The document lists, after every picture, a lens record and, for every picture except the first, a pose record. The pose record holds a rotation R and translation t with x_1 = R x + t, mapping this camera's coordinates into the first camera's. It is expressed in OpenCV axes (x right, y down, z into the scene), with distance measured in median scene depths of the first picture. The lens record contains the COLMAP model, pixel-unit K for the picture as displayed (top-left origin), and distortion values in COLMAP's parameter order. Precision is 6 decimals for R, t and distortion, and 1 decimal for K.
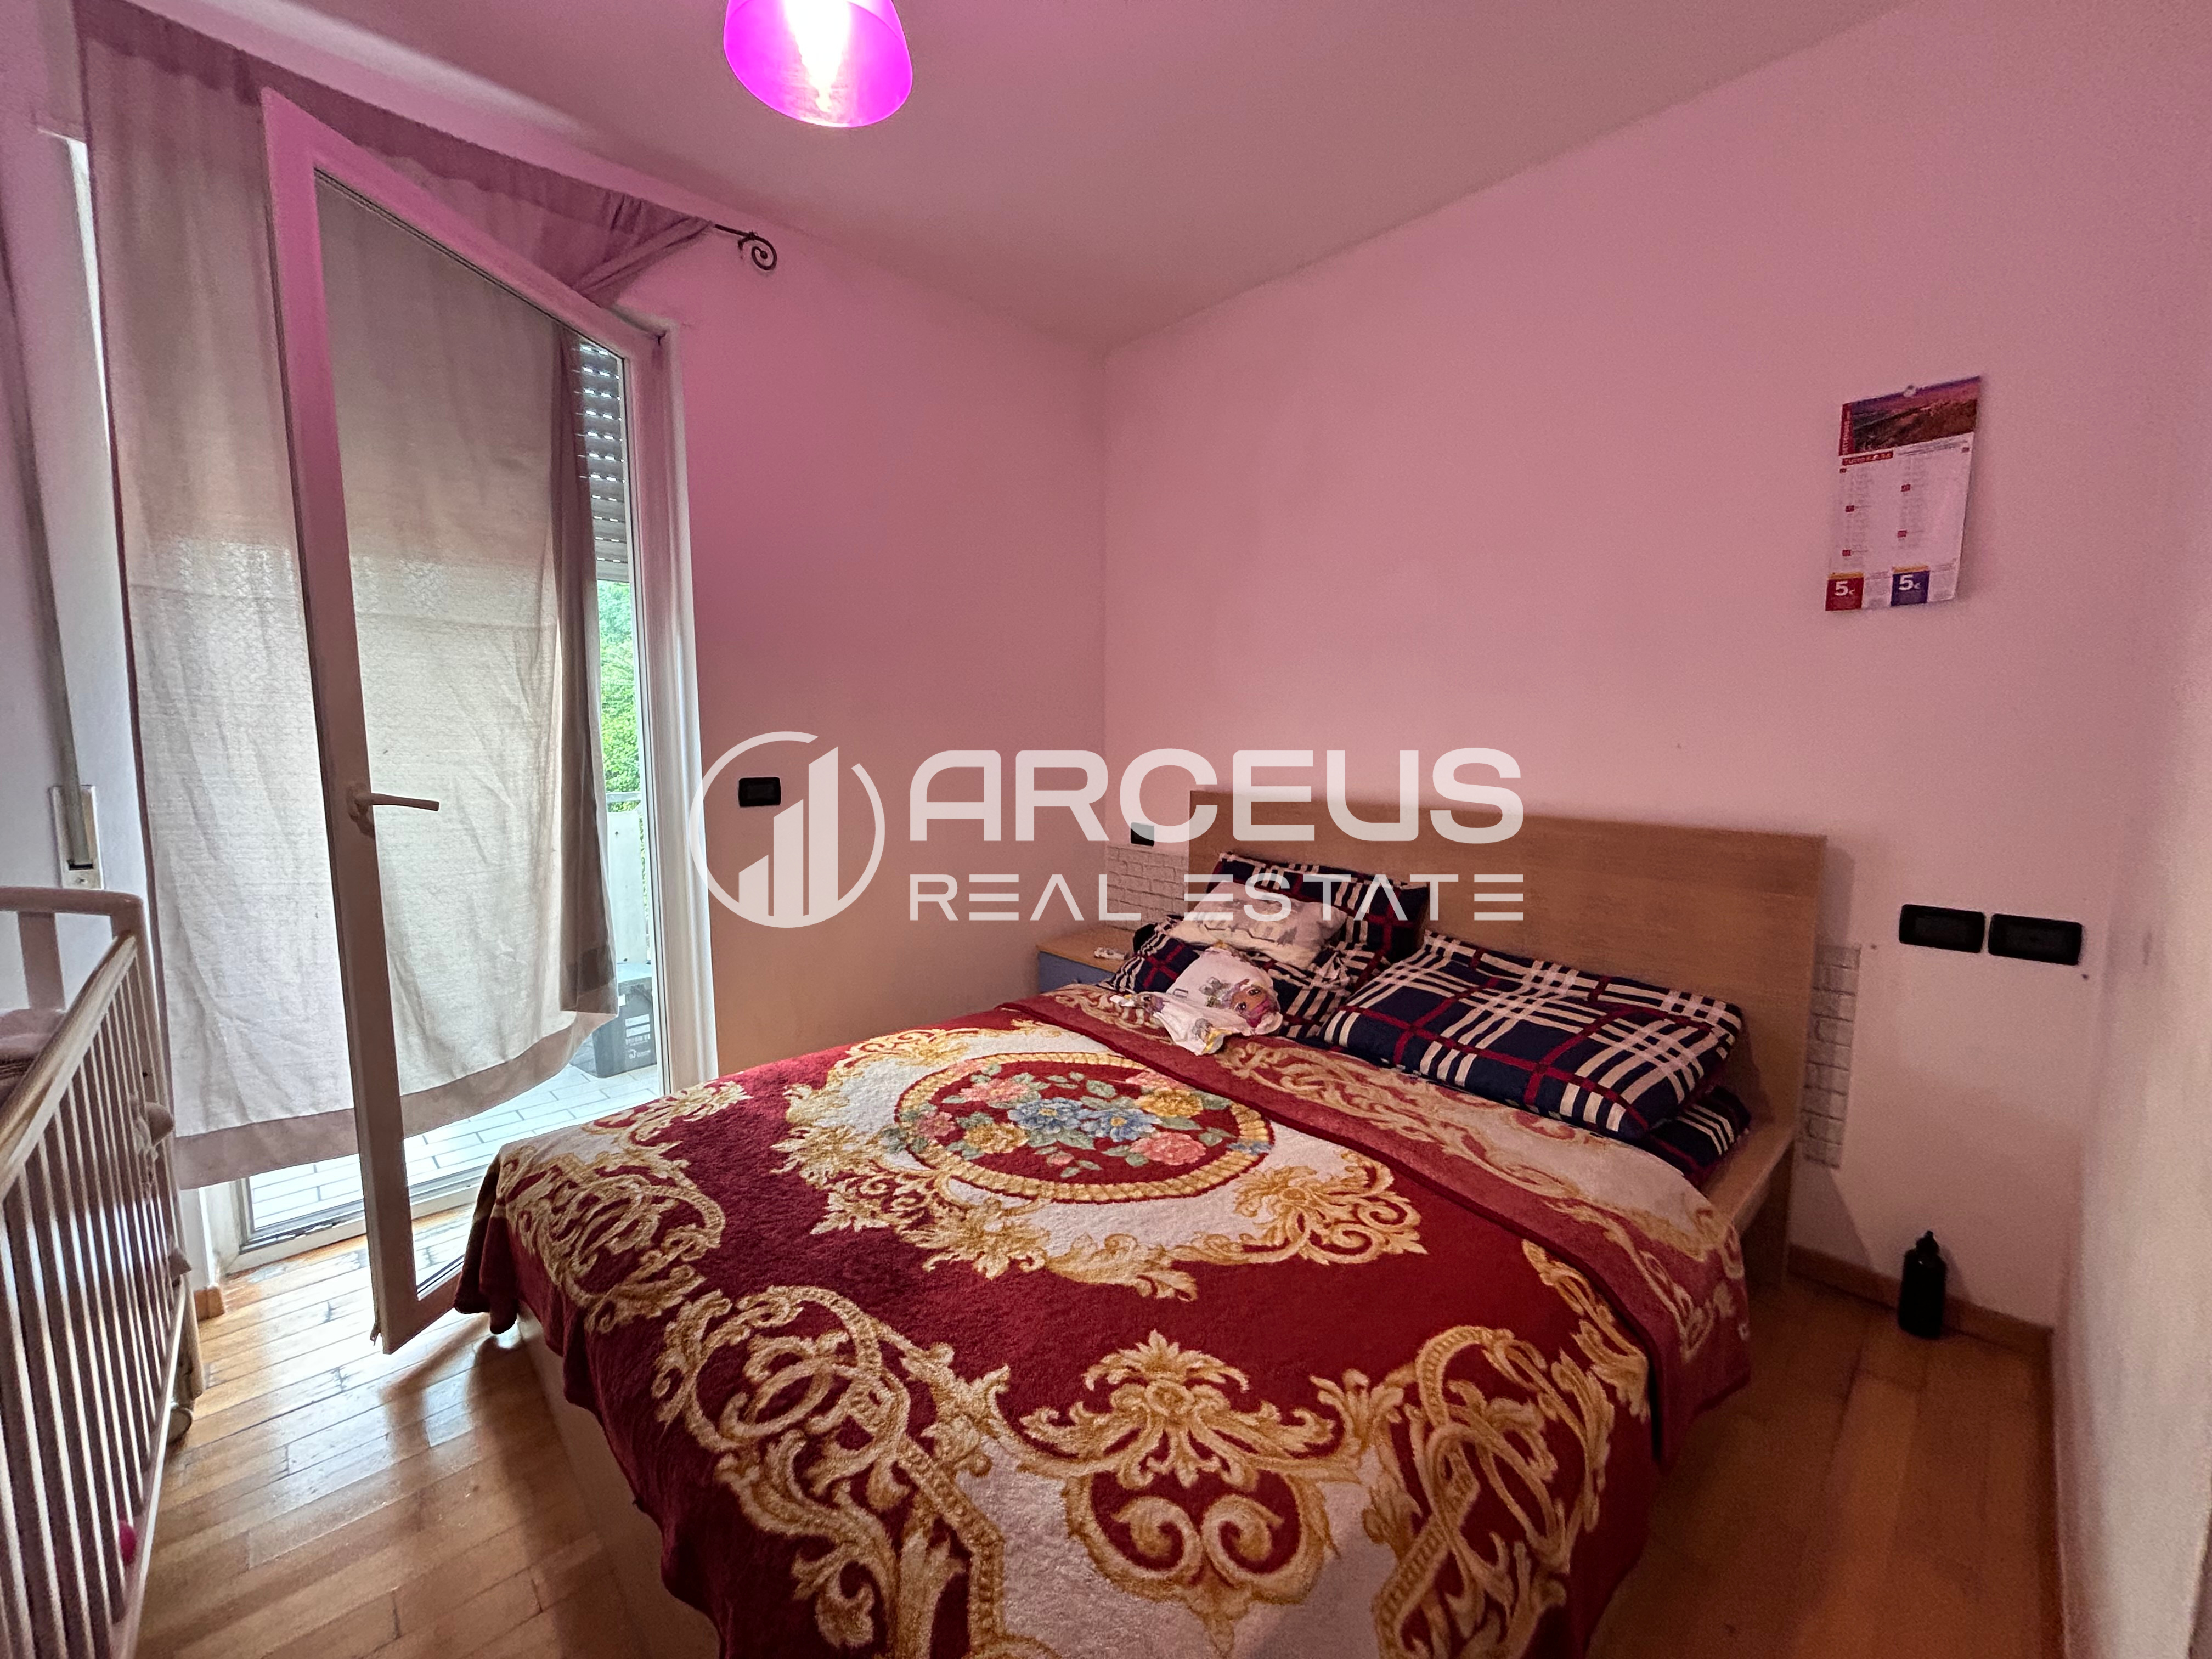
lens RADIAL K [[888.2, 0, 1104.1], [0, 888.2, 829.9], [0, 0, 1]] dist [-0.001486, -0.000224]
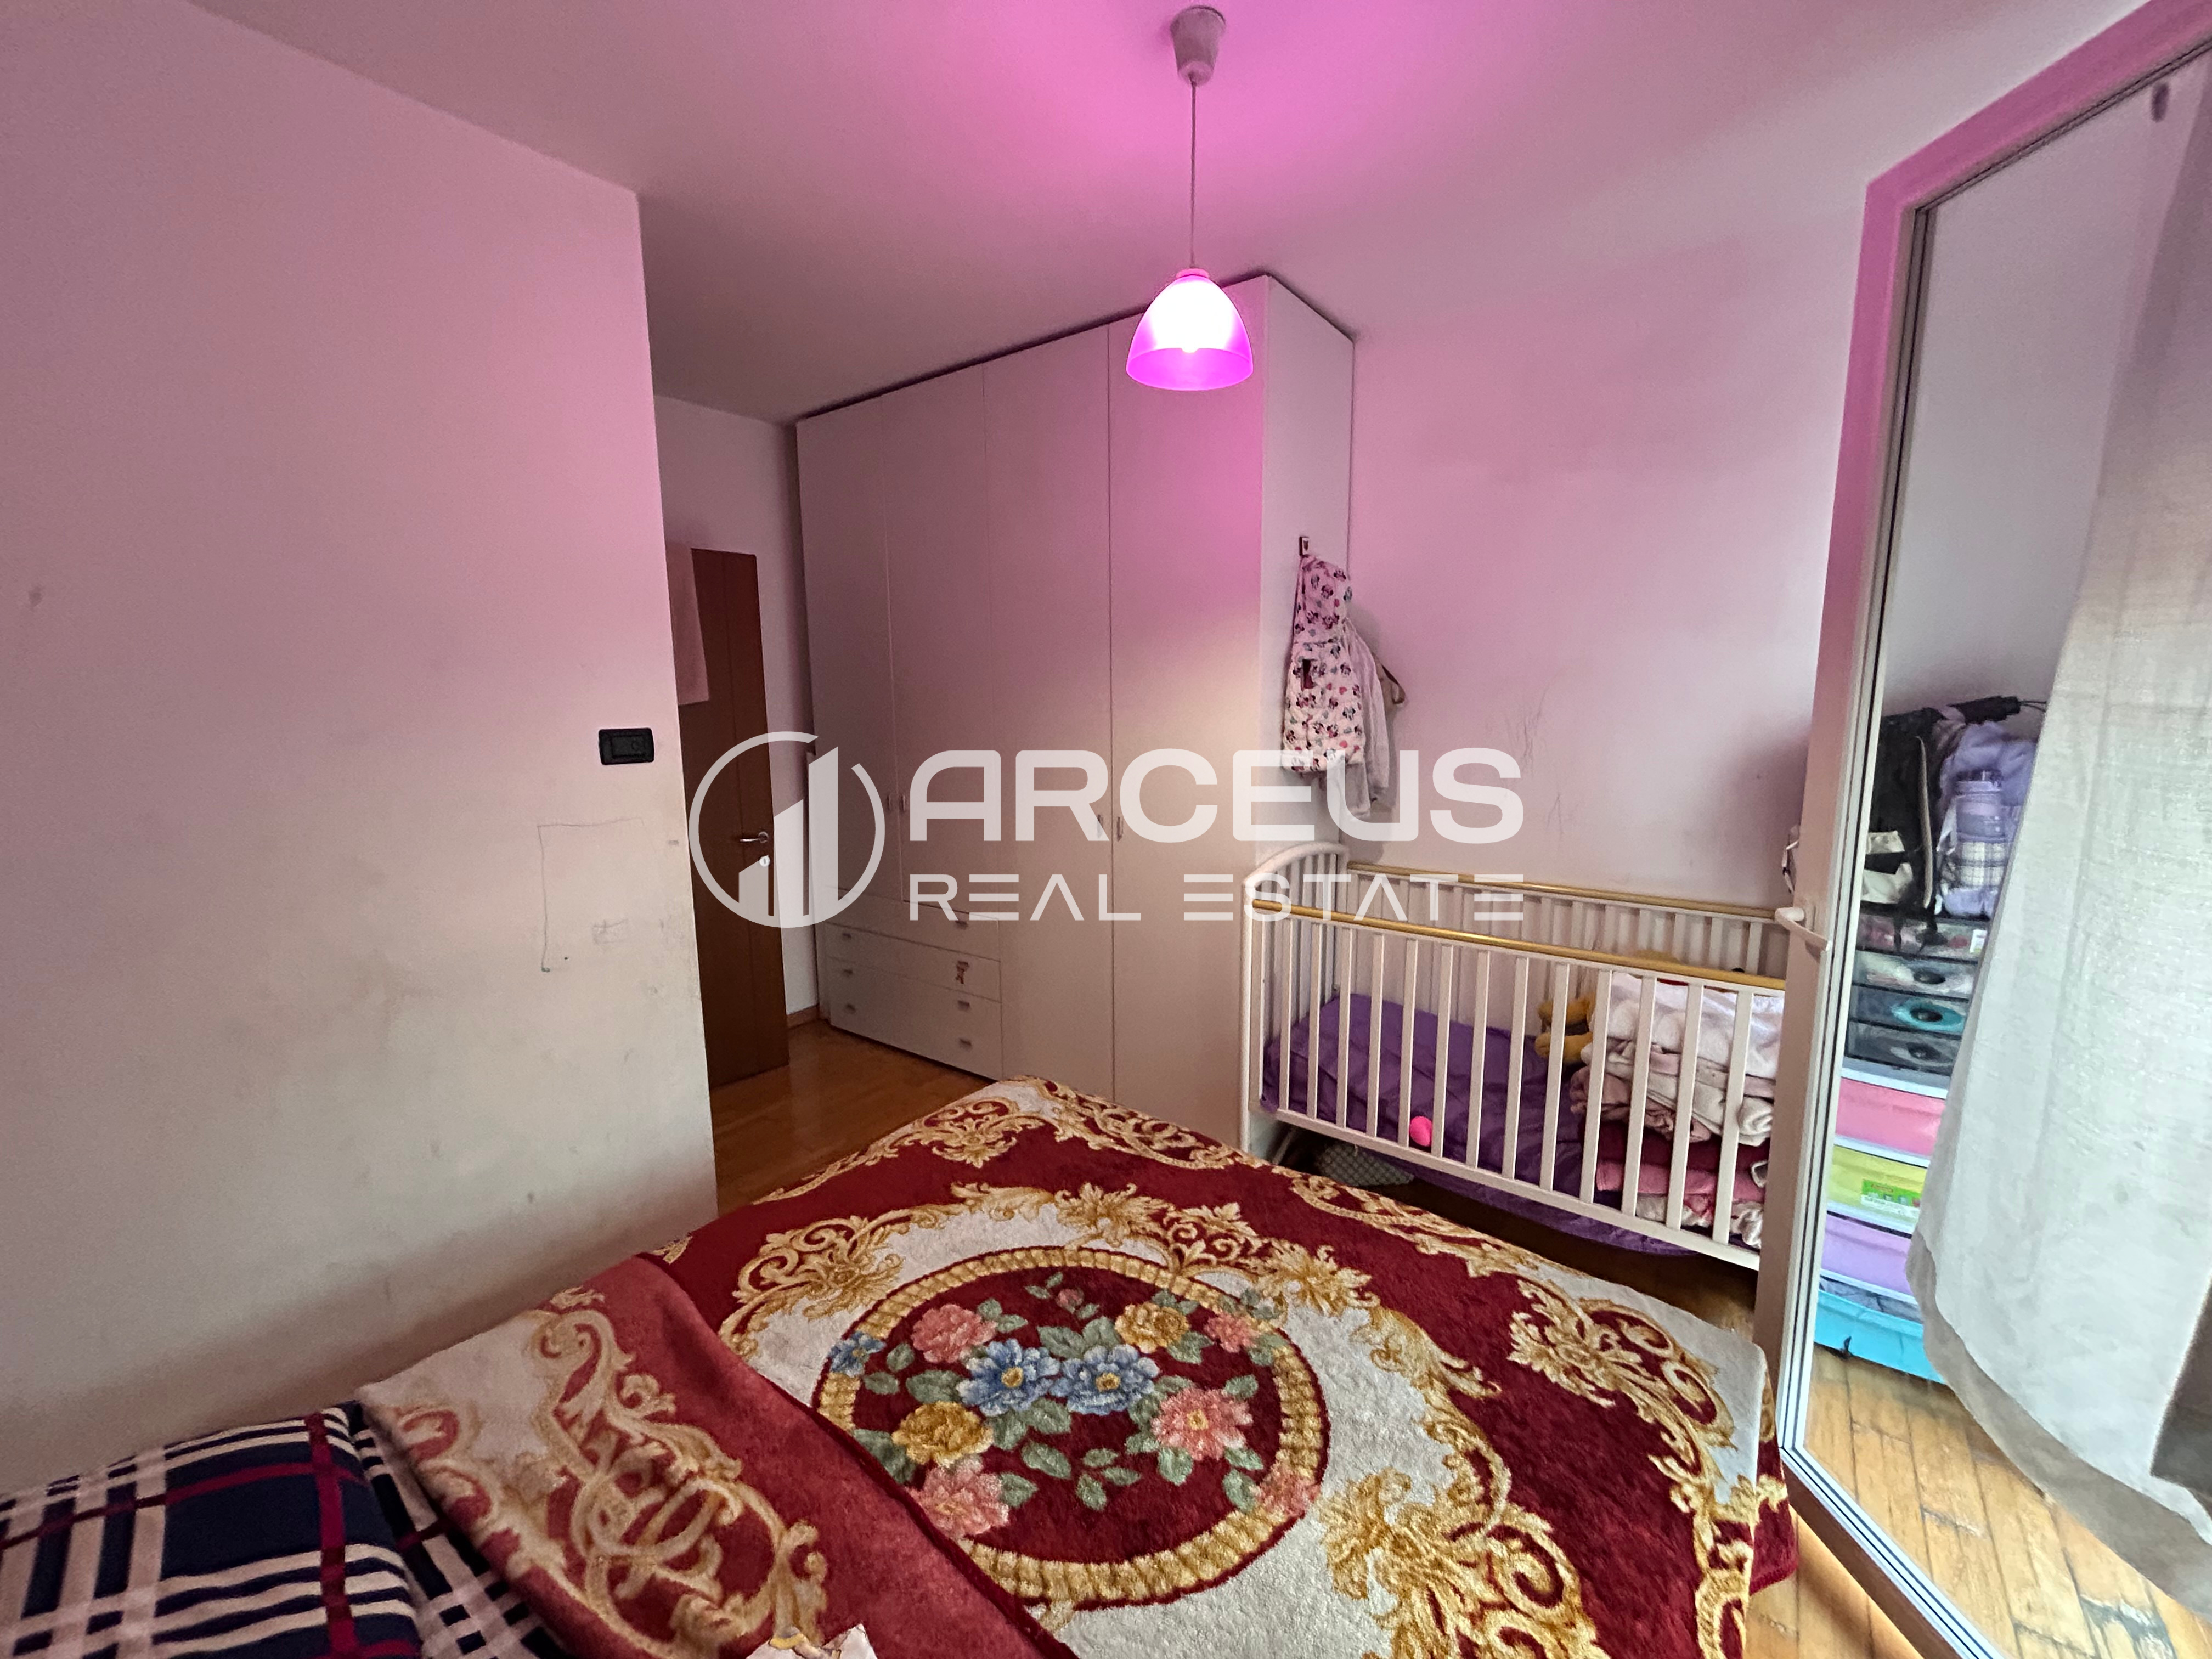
lens RADIAL K [[888.2, 0, 1106.2], [0, 888.2, 822.1], [0, 0, 1]] dist [-0.001486, -0.000224]
pose [[-0.986471, 0.035454, -0.160054, 0.053302], [-0.006880, 0.966520, 0.256499, -0.421244], [0.163790, 0.254130, -0.953200, 2.011902]]
